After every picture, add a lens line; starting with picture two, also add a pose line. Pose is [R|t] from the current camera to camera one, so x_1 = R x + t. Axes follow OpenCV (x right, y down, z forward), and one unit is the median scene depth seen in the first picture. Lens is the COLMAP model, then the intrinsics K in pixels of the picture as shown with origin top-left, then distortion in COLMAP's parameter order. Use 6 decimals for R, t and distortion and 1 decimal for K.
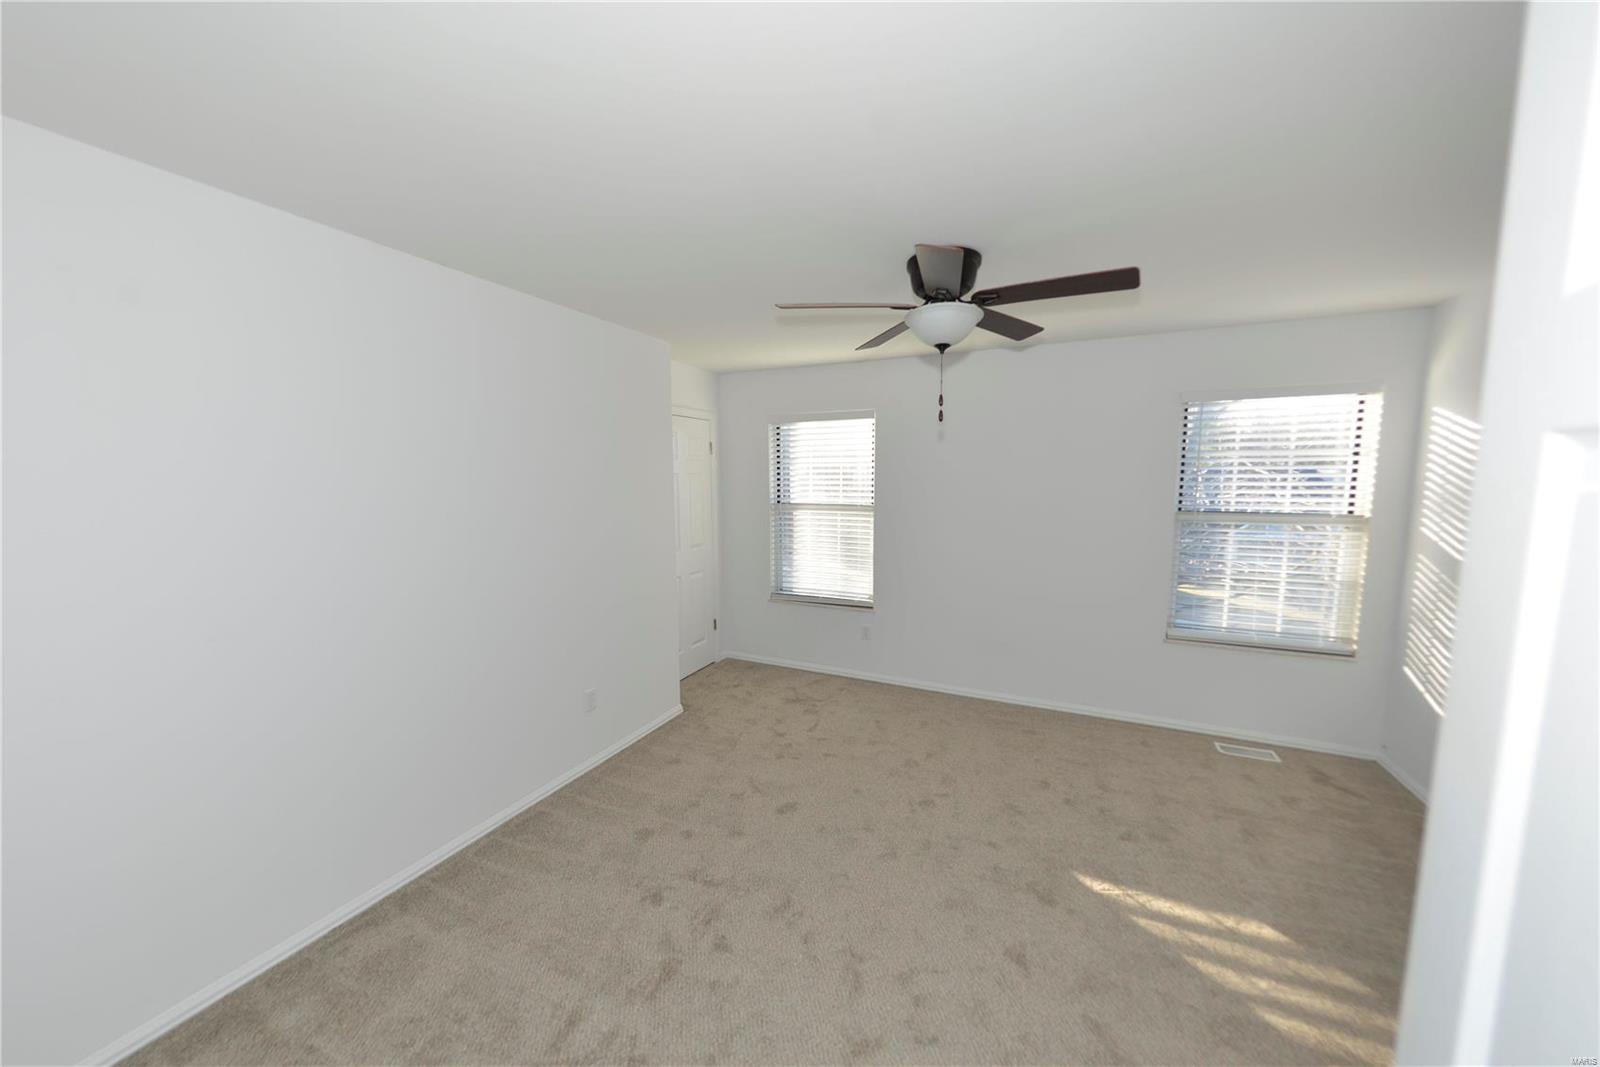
lens RADIAL K [[560.3, 0, 815.9], [0, 560.3, 536.7], [0, 0, 1]] dist [0.001142, 0.000071]
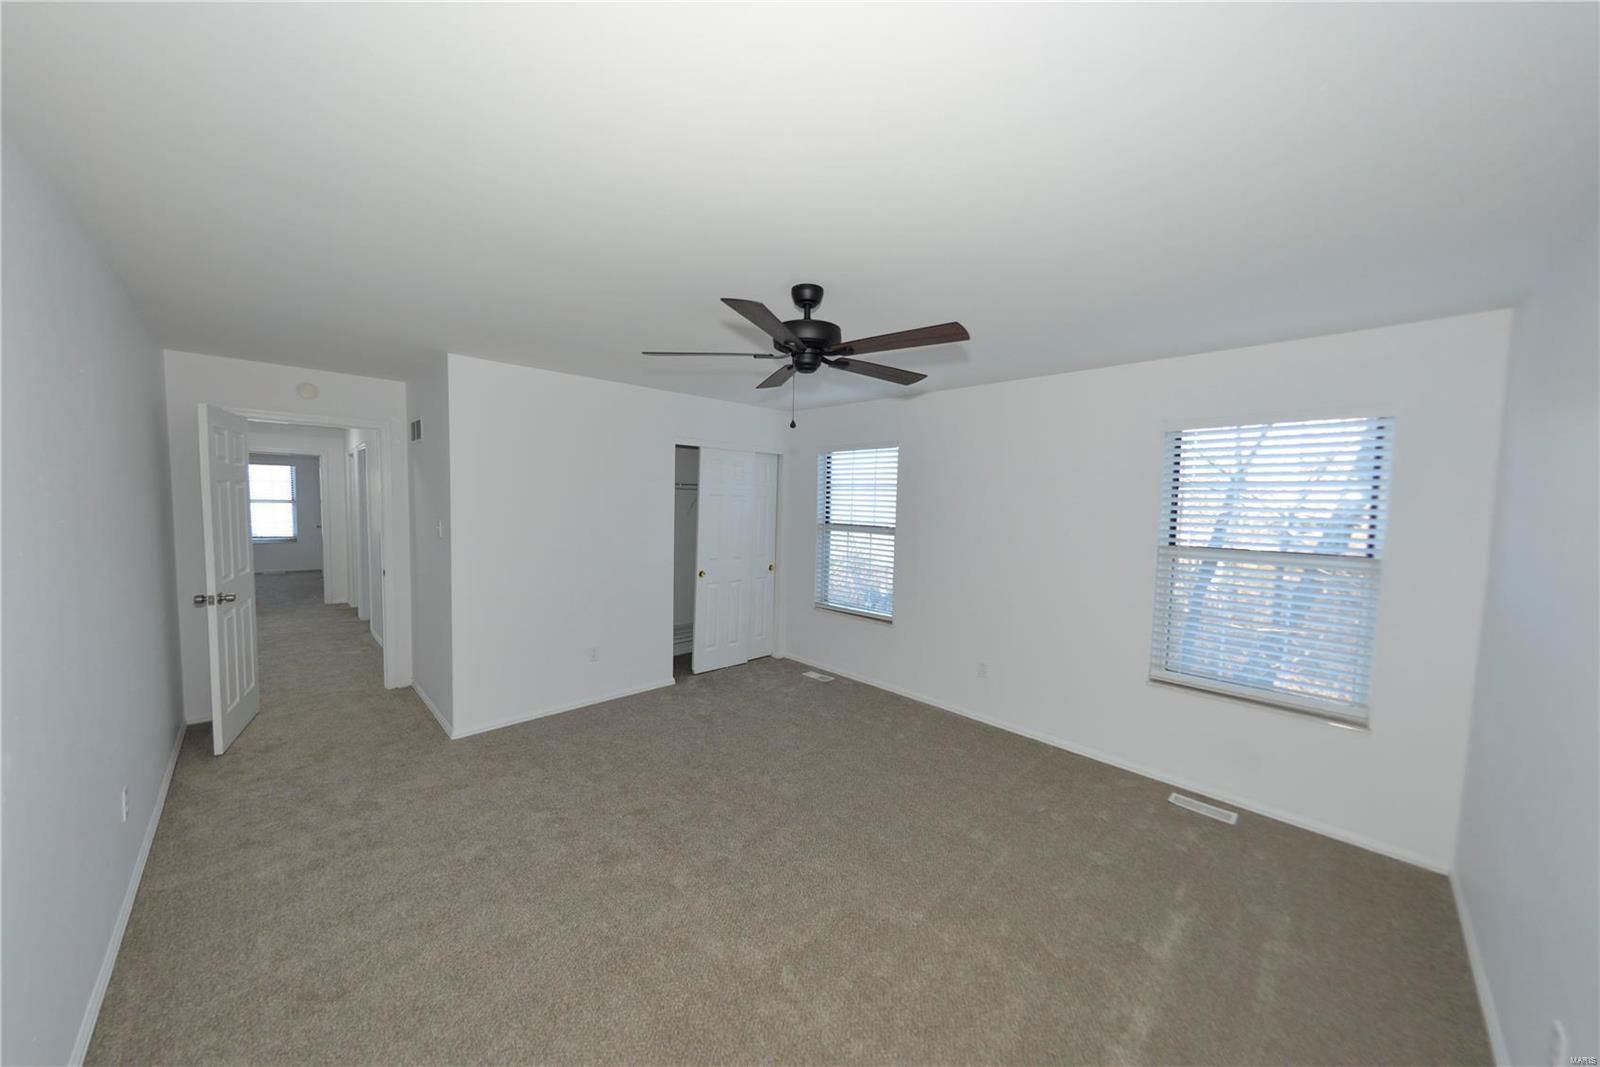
lens RADIAL K [[560.3, 0, 815.9], [0, 560.3, 536.7], [0, 0, 1]] dist [0.001142, 0.000071]
pose [[0.940904, 0.045311, -0.335629, 0.435935], [-0.059858, 0.997657, -0.033118, 0.006876], [0.333342, 0.051250, 0.941412, -0.093603]]
